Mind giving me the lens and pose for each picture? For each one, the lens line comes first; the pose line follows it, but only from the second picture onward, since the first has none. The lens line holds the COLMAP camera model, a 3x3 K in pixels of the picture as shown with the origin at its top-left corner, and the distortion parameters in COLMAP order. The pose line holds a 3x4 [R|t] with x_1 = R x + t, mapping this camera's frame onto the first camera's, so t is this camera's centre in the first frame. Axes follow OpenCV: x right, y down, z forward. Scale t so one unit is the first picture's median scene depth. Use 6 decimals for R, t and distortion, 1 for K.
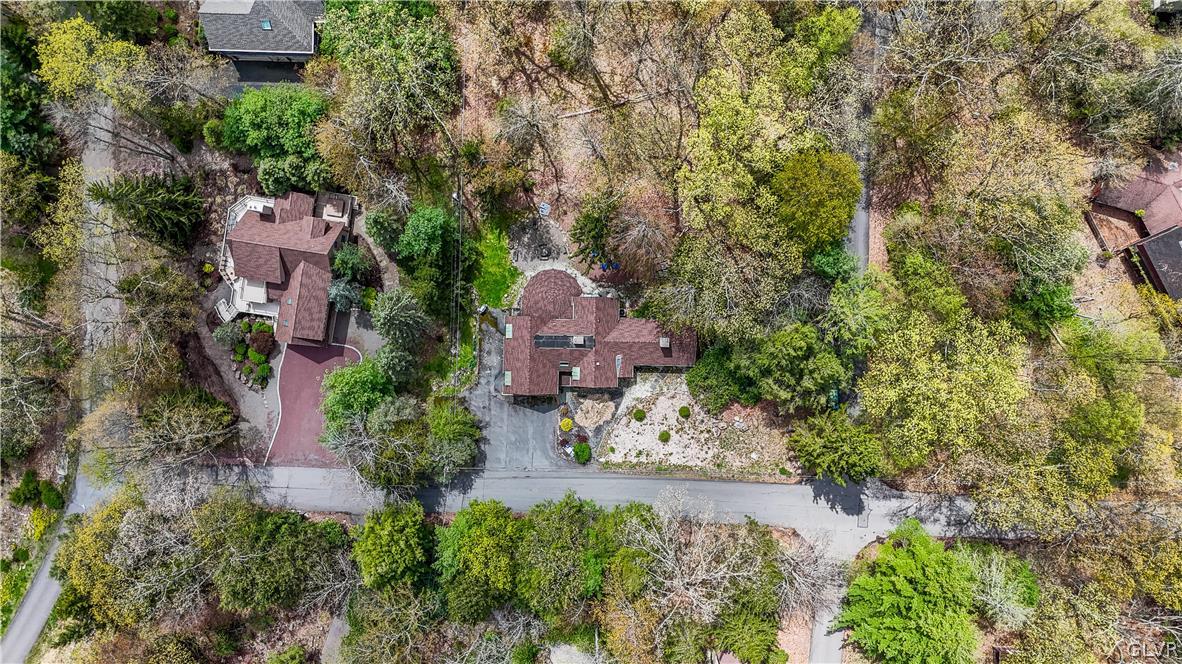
lens RADIAL K [[877.8, 0, 568.9], [0, 877.8, 307.4], [0, 0, 1]] dist [0.036991, -0.042003]
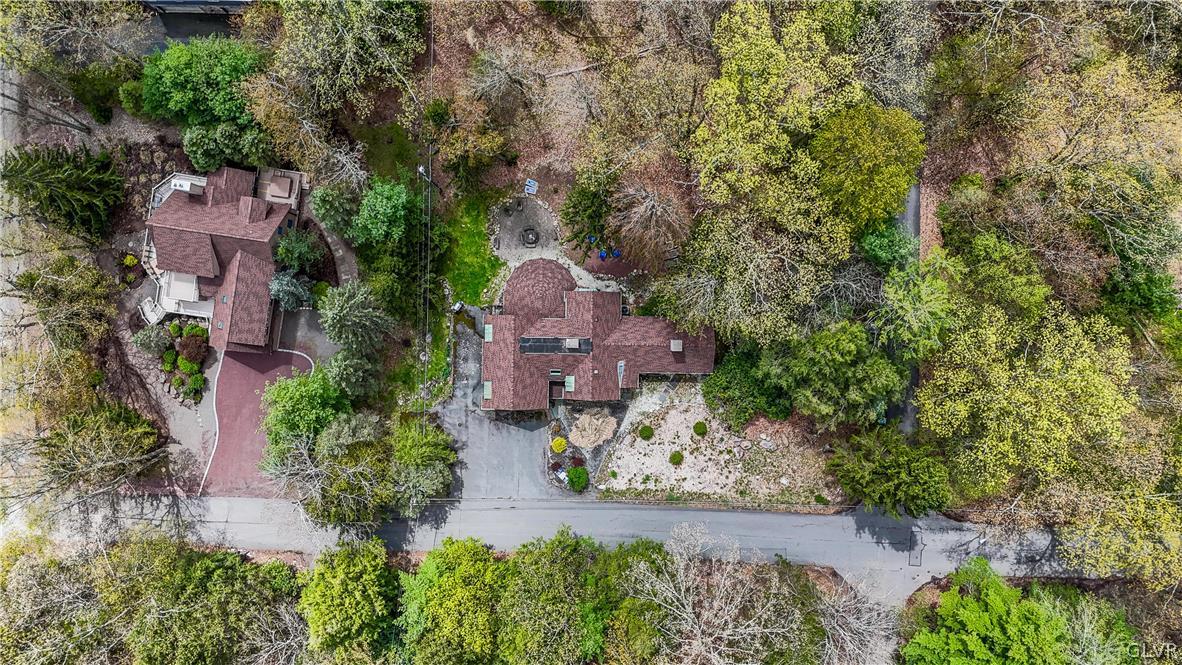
lens RADIAL K [[877.8, 0, 577.7], [0, 877.8, 291.3], [0, 0, 1]] dist [0.036991, -0.042003]
pose [[0.999891, -0.006463, 0.013253, 0.005100], [0.006707, 0.999808, -0.018425, 0.003282], [-0.013131, 0.018512, 0.999742, 0.166838]]
